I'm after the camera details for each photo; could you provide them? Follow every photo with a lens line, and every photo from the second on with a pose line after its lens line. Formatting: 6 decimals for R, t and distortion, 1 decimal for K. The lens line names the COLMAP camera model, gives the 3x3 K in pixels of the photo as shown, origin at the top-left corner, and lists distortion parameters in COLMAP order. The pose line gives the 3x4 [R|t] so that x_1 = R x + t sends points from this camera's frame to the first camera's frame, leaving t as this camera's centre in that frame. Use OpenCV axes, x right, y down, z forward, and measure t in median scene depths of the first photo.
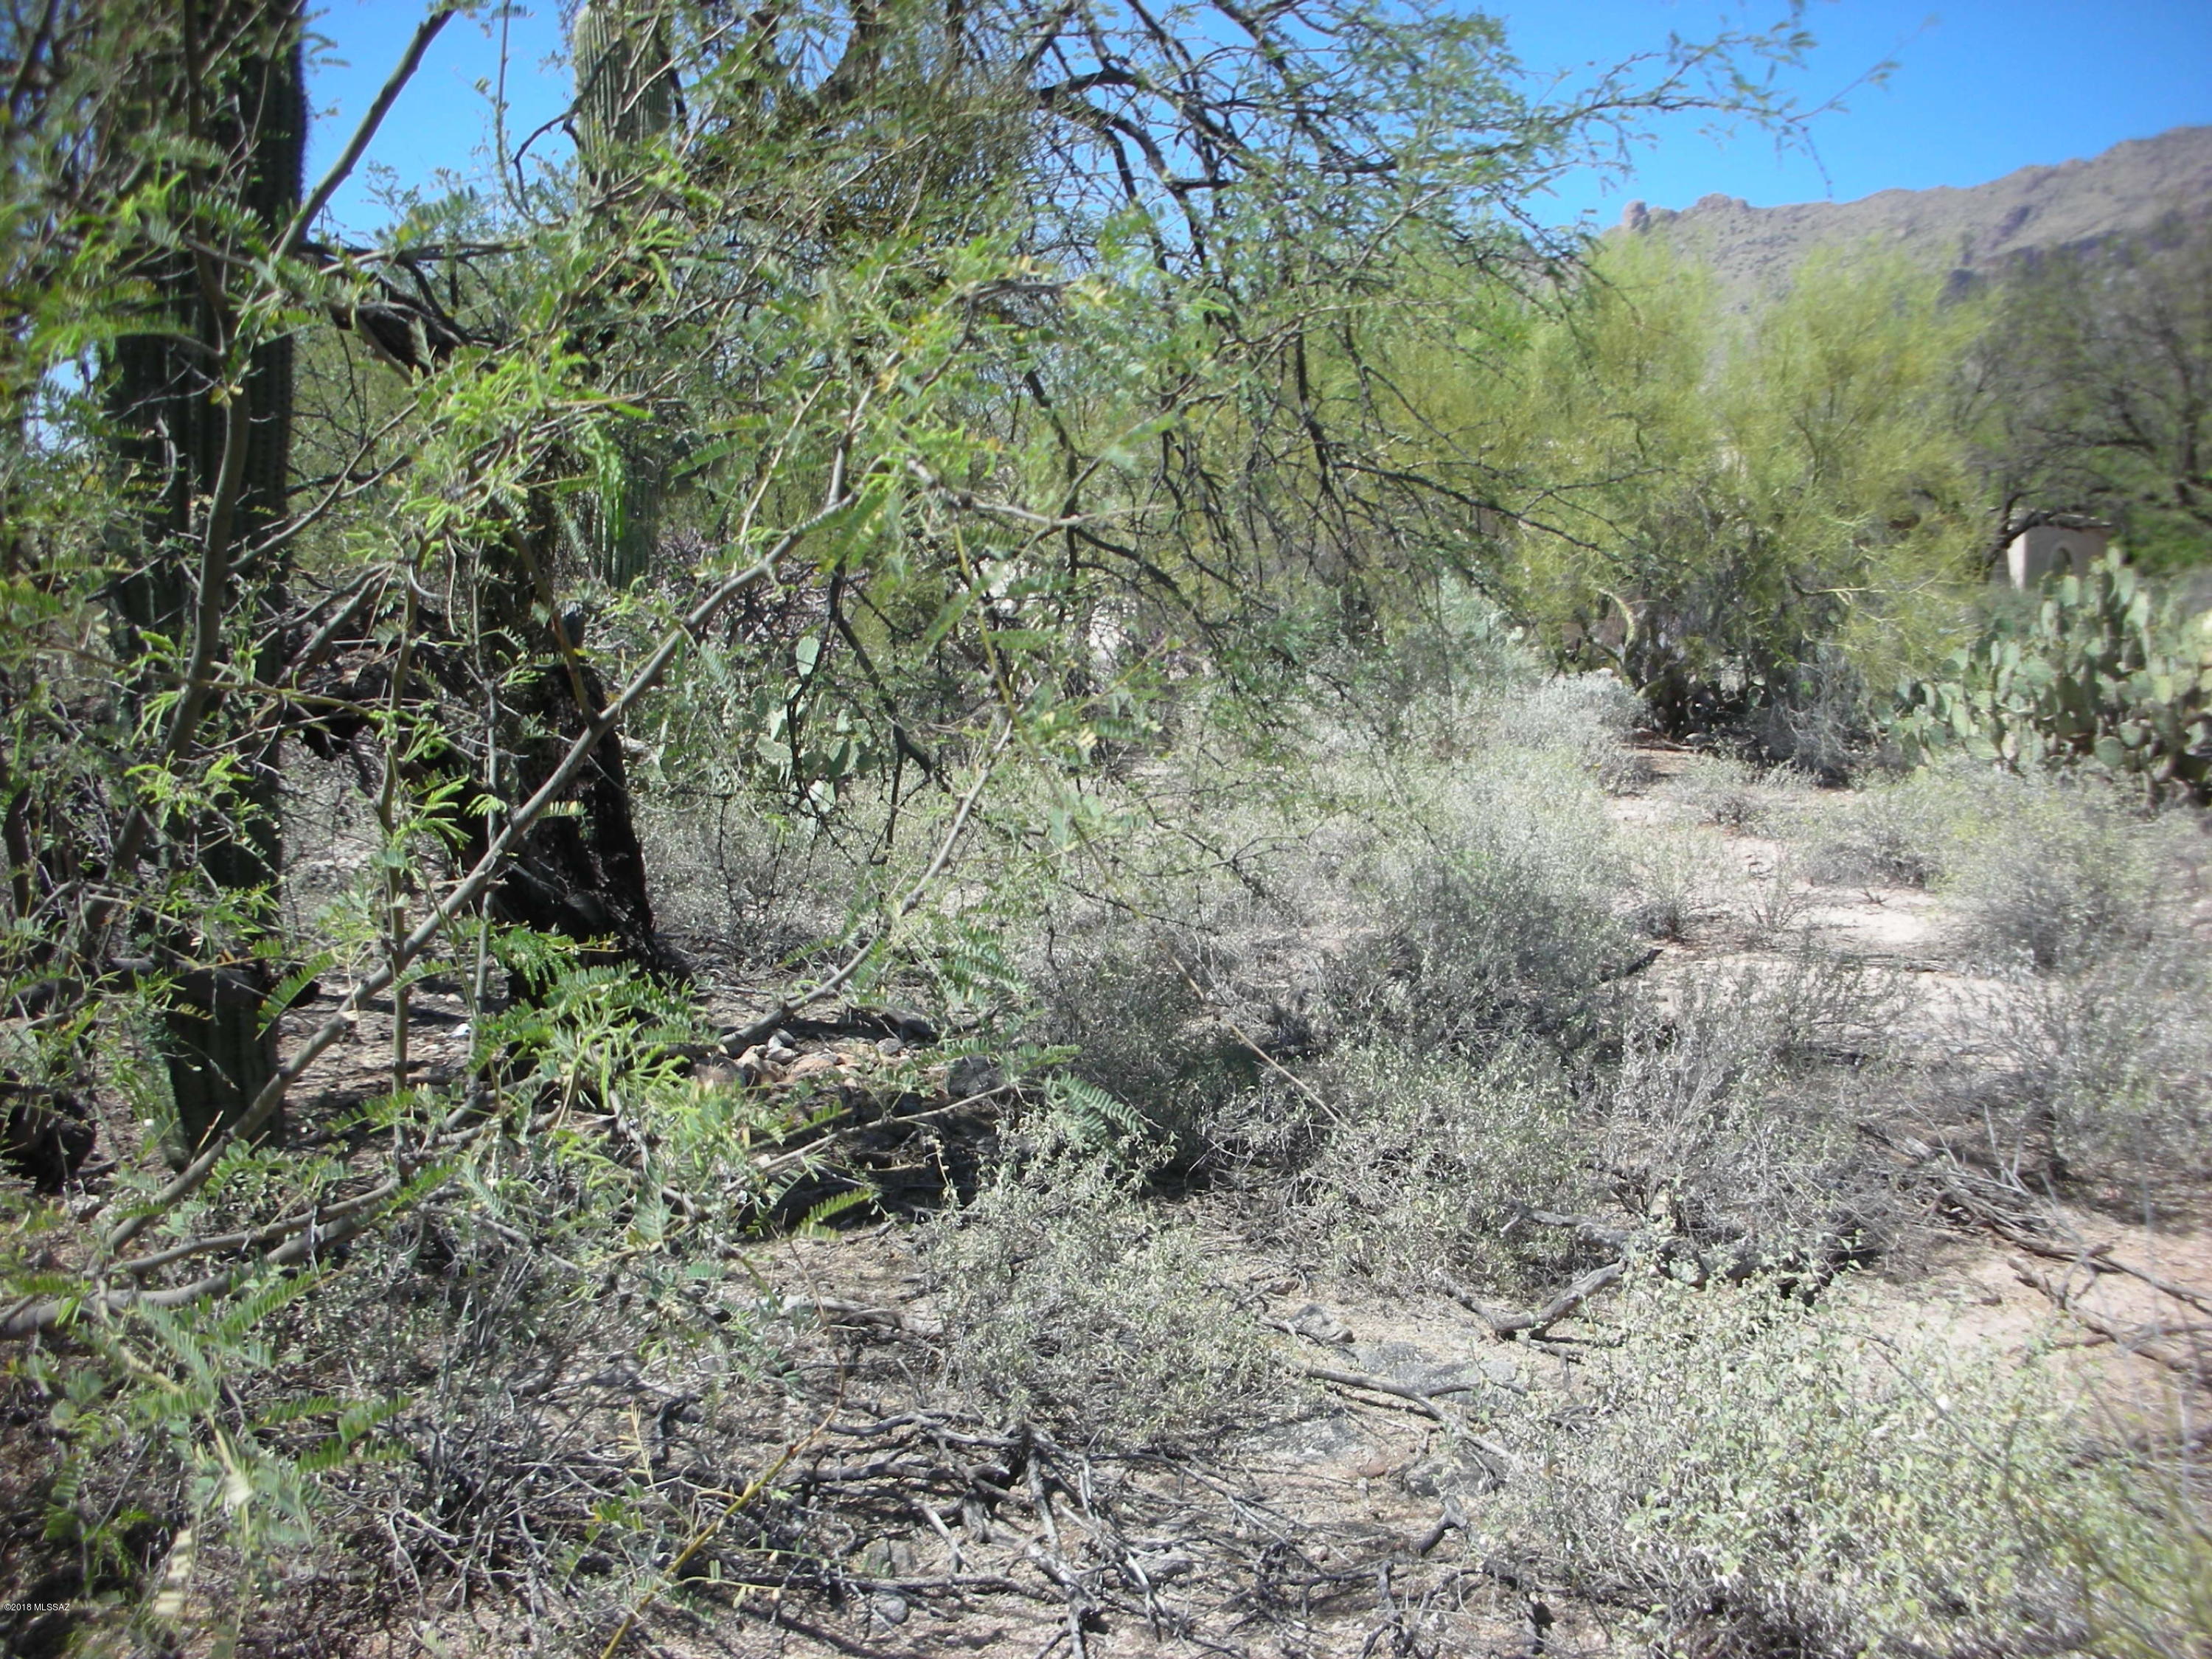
lens RADIAL K [[2446.9, 0, 1106.0], [0, 2446.9, 829.5], [0, 0, 1]] dist [-0.096059, -0.006549]
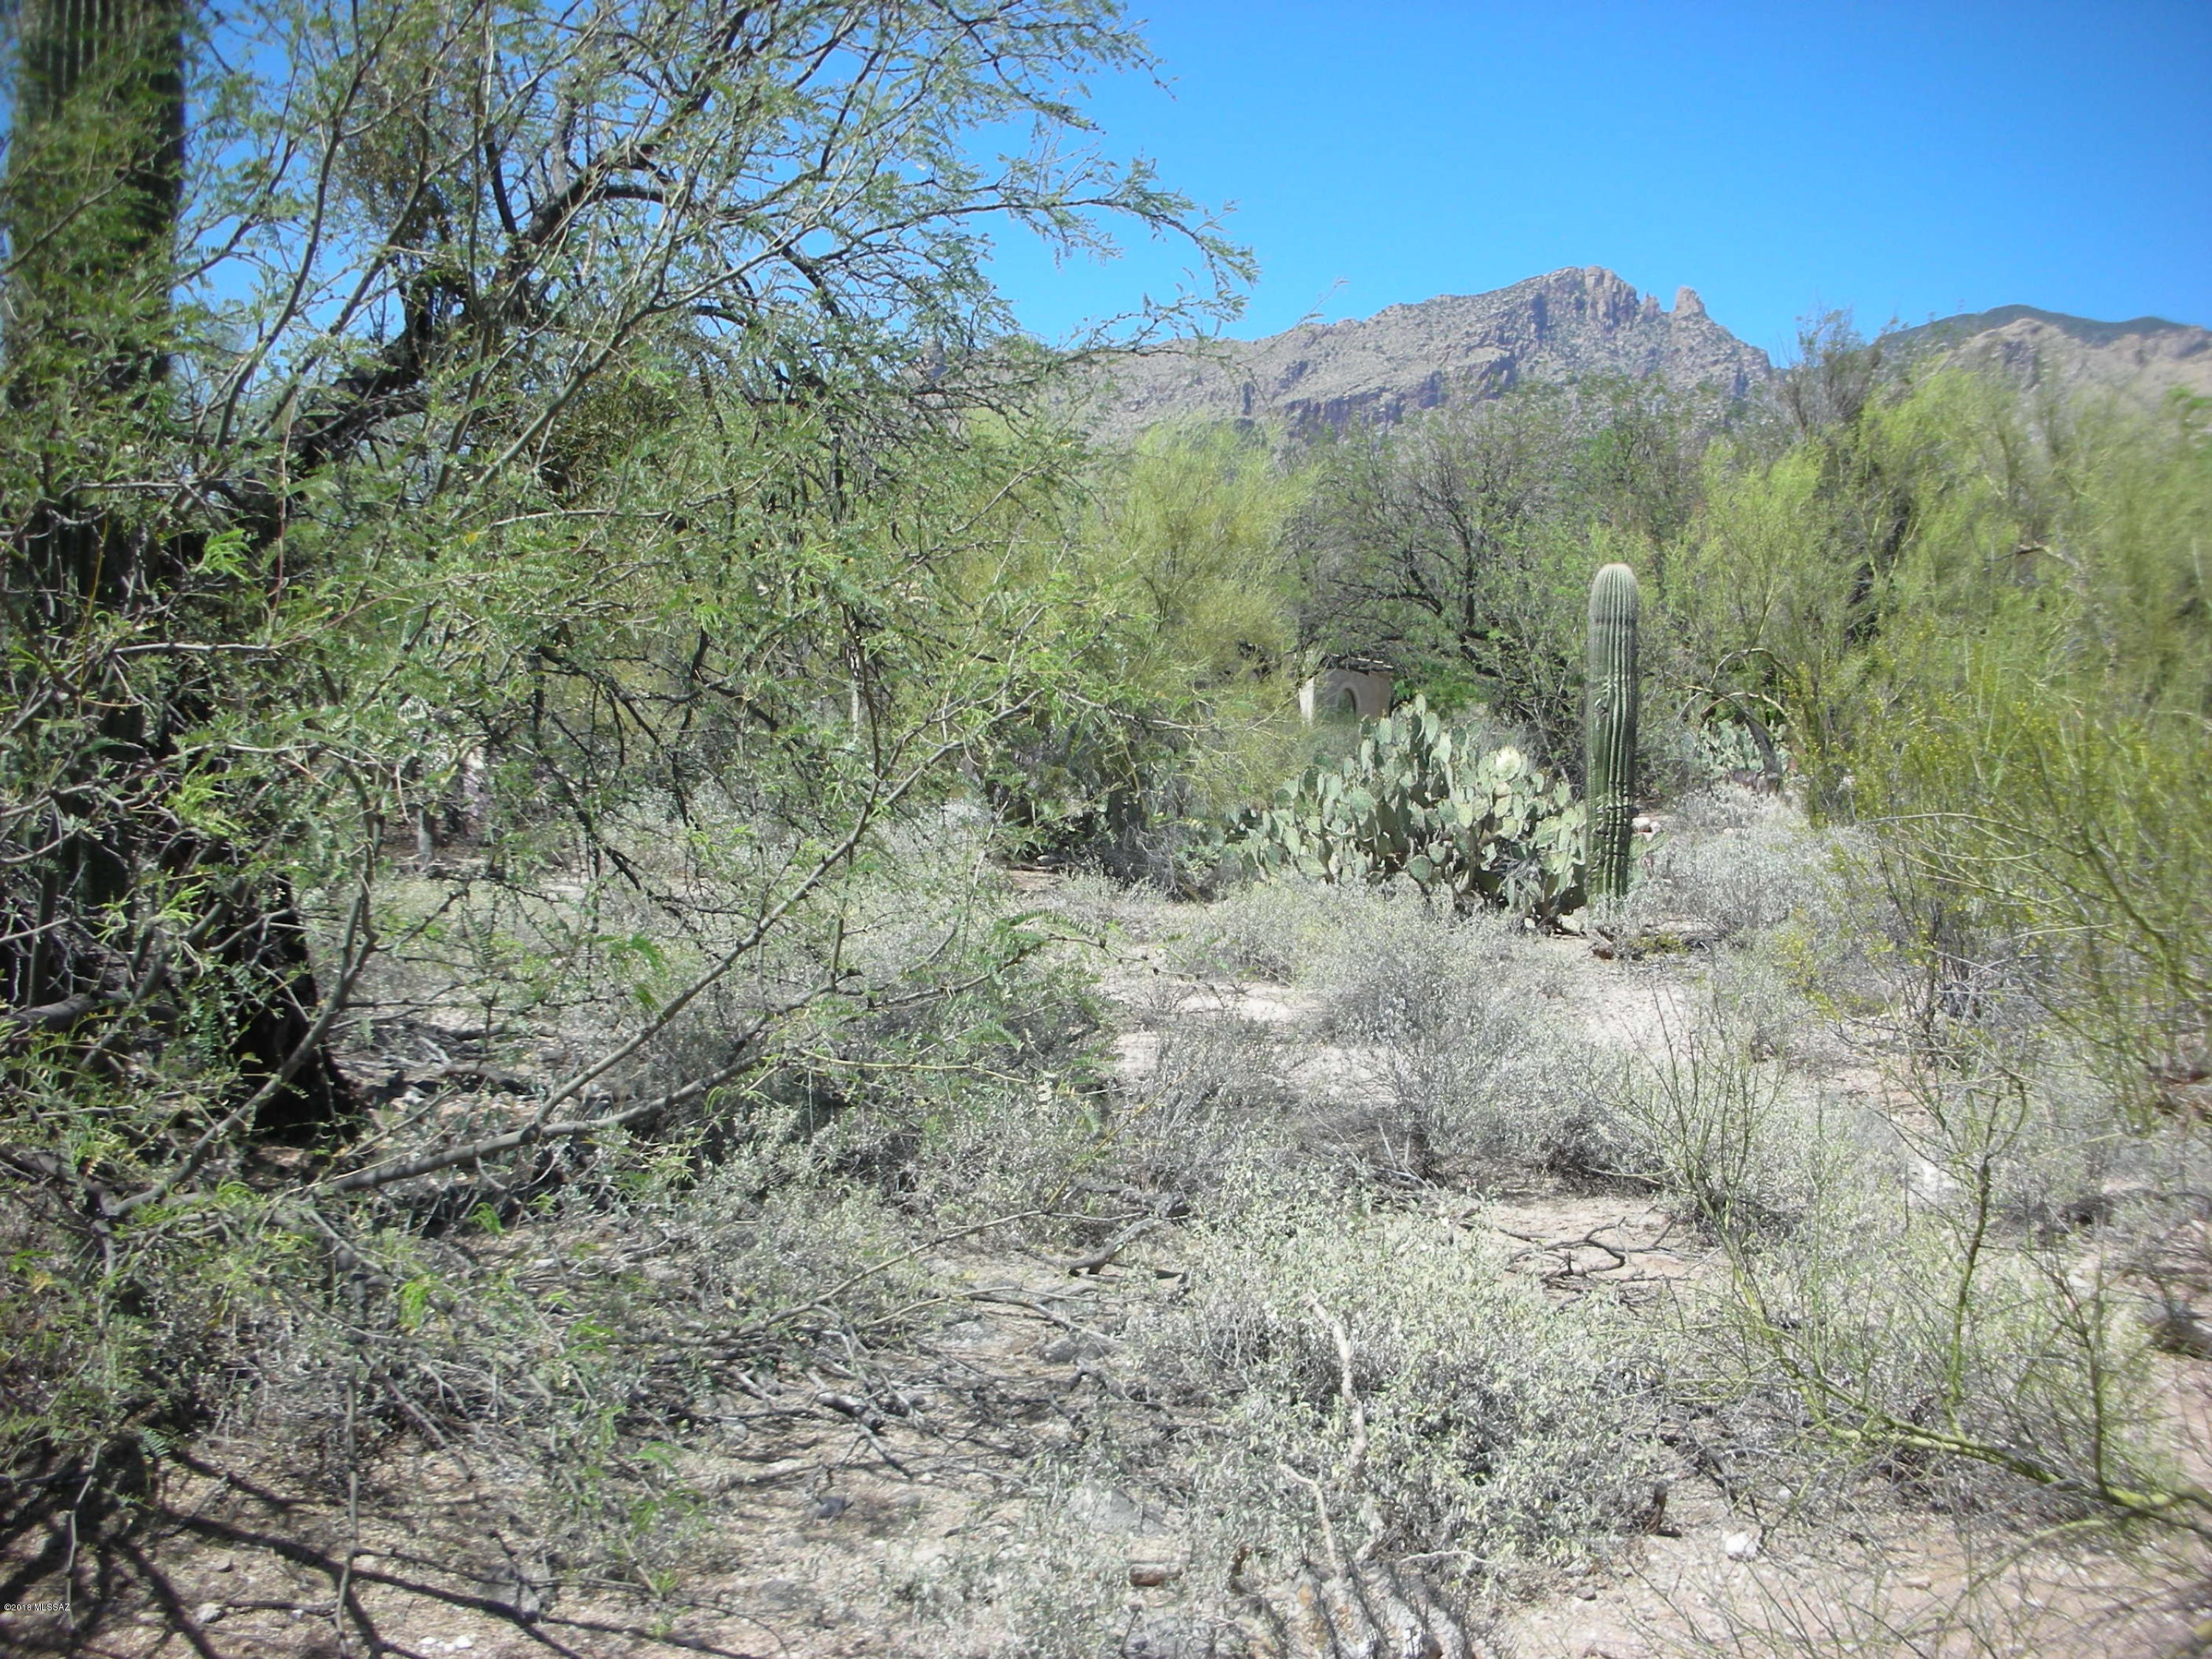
lens RADIAL K [[2446.9, 0, 1106.0], [0, 2446.9, 829.5], [0, 0, 1]] dist [-0.096059, -0.006549]
pose [[0.960645, 0.007148, 0.277686, -0.058310], [0.007316, 0.998671, -0.051017, 0.008054], [-0.277681, 0.051040, 0.959316, -0.098140]]
